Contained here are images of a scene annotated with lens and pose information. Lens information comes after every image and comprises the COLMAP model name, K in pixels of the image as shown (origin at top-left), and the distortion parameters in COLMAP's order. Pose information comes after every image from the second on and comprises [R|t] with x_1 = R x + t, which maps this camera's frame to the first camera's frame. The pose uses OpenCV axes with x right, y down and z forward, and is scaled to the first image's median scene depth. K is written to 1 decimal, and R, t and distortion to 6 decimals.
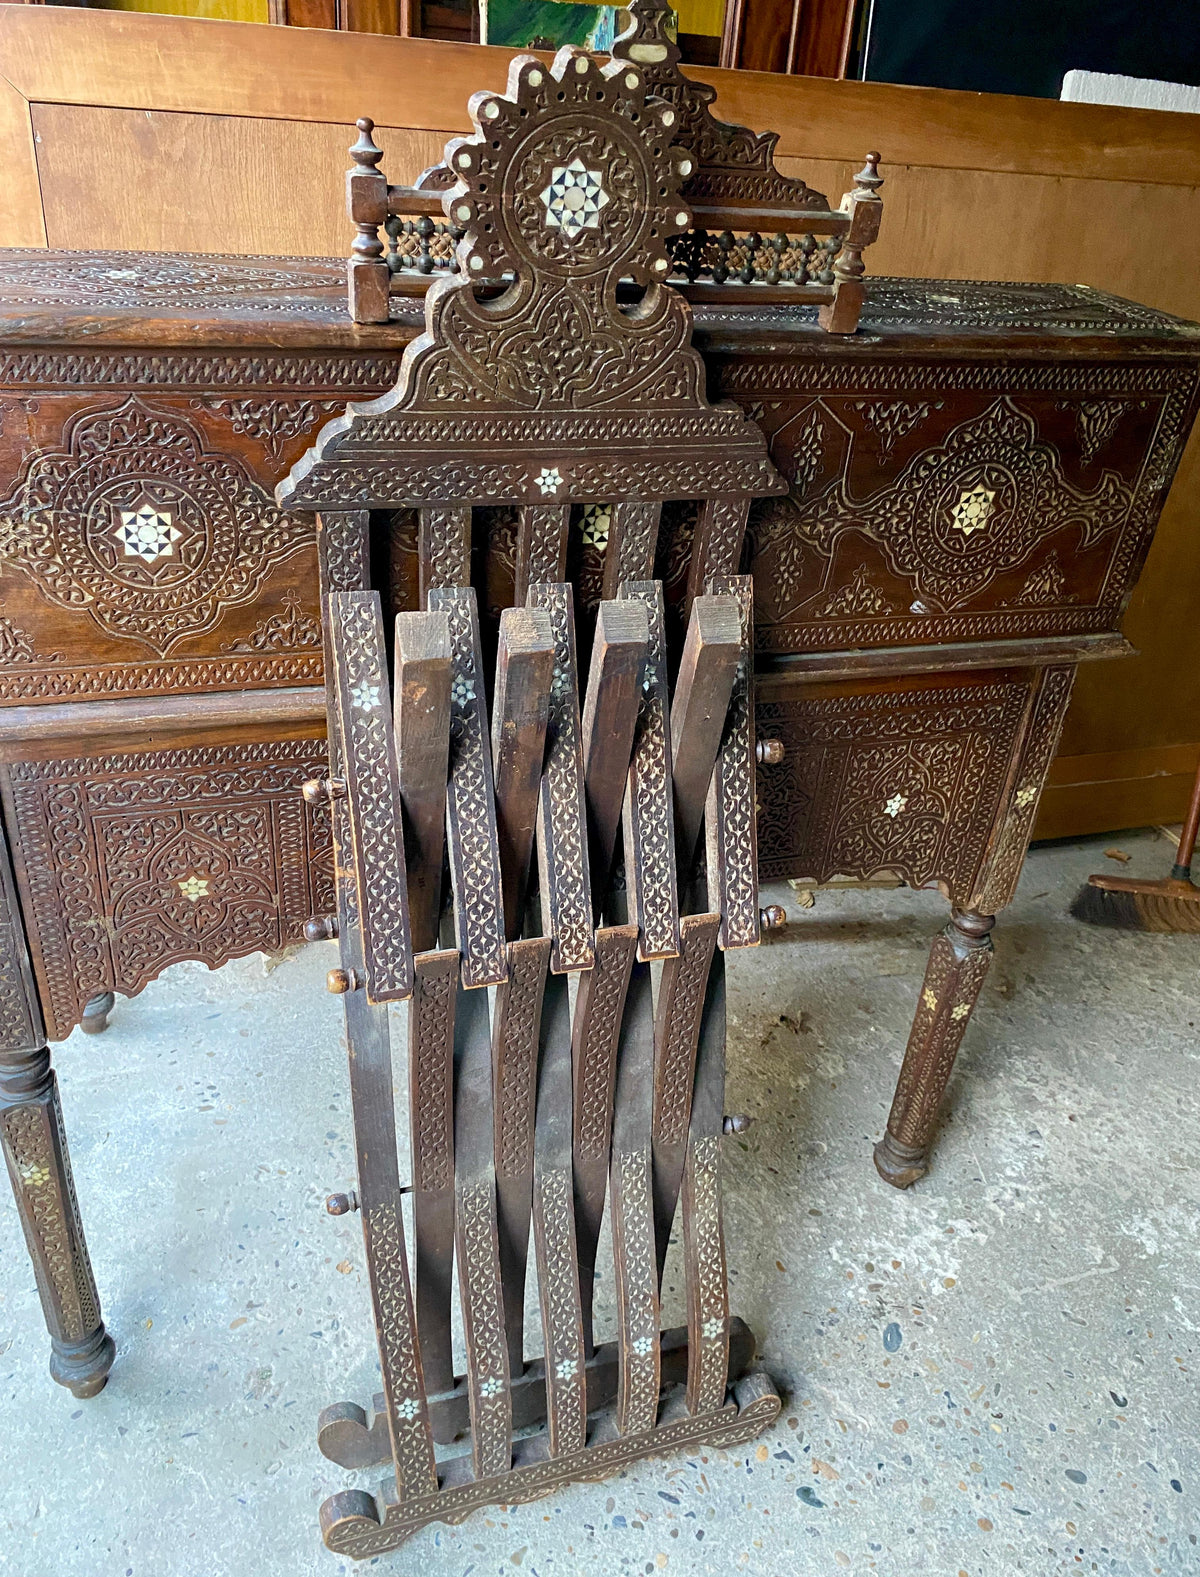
lens RADIAL K [[1217.5, 0, 599.7], [0, 1217.5, 811.0], [0, 0, 1]] dist [0.020867, -0.023130]
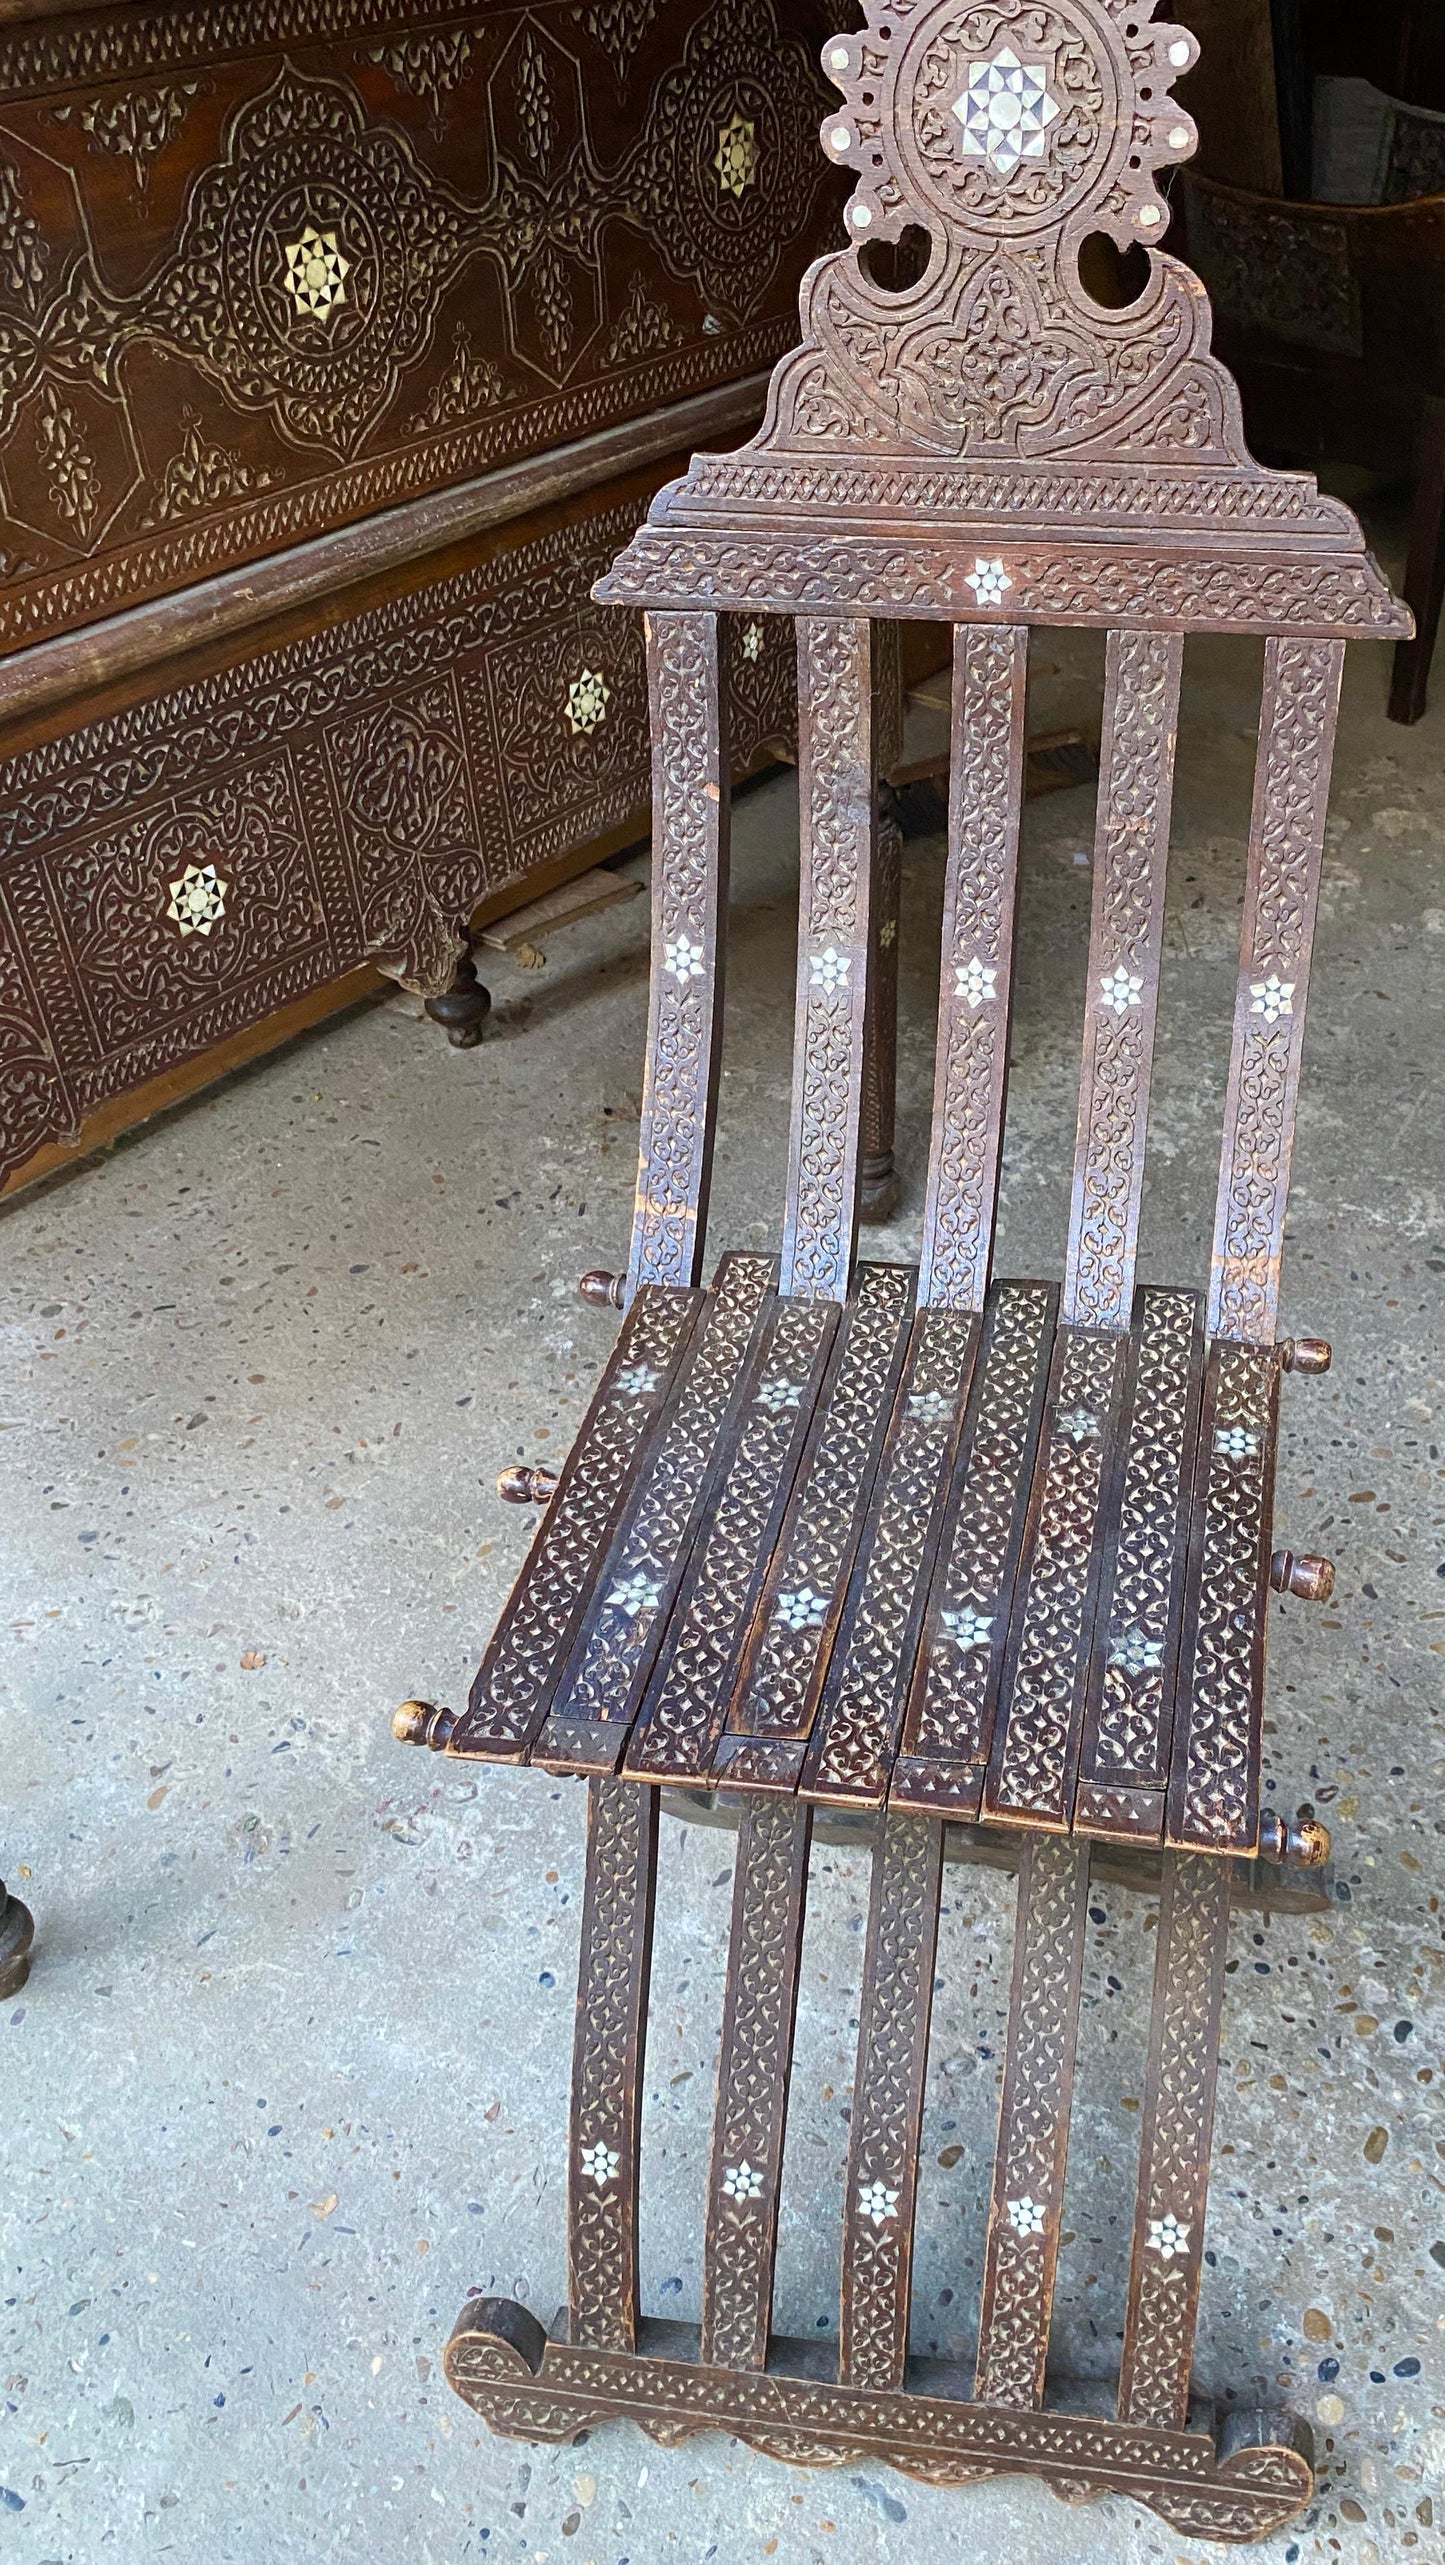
lens RADIAL K [[2076.9, 0, 914.1], [0, 2076.9, 1348.6], [0, 0, 1]] dist [0.024147, -0.022860]
pose [[0.802960, -0.442940, 0.398822, -0.393137], [0.364129, 0.894291, 0.260104, 0.092354], [-0.471874, -0.063631, 0.879367, -0.153715]]
